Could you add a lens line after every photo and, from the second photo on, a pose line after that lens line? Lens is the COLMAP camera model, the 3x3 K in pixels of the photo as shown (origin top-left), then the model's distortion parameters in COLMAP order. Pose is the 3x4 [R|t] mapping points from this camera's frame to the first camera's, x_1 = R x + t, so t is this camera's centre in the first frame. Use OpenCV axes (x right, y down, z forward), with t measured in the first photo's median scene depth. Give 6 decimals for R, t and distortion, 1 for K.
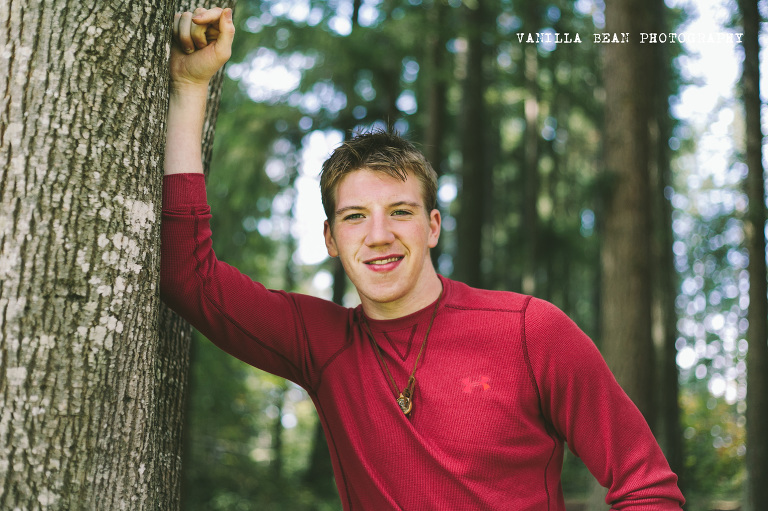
lens RADIAL K [[1126.7, 0, 384.0], [0, 1126.7, 255.5], [0, 0, 1]] dist [0.027865, -0.007622]
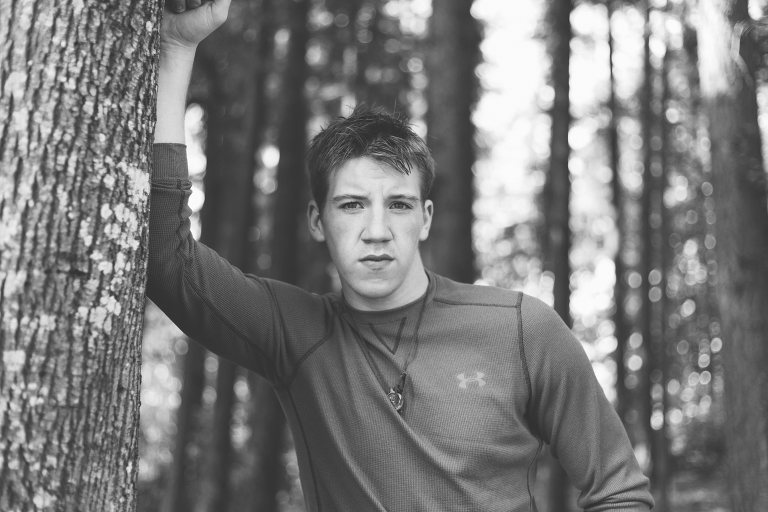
lens RADIAL K [[1126.7, 0, 384.0], [0, 1126.7, 256.0], [0, 0, 1]] dist [0.027865, -0.007622]
pose [[0.982055, 0.042051, 0.183845, -0.196066], [-0.042713, 0.999087, -0.000360, 0.012971], [-0.183692, -0.007499, 0.982955, 0.082522]]
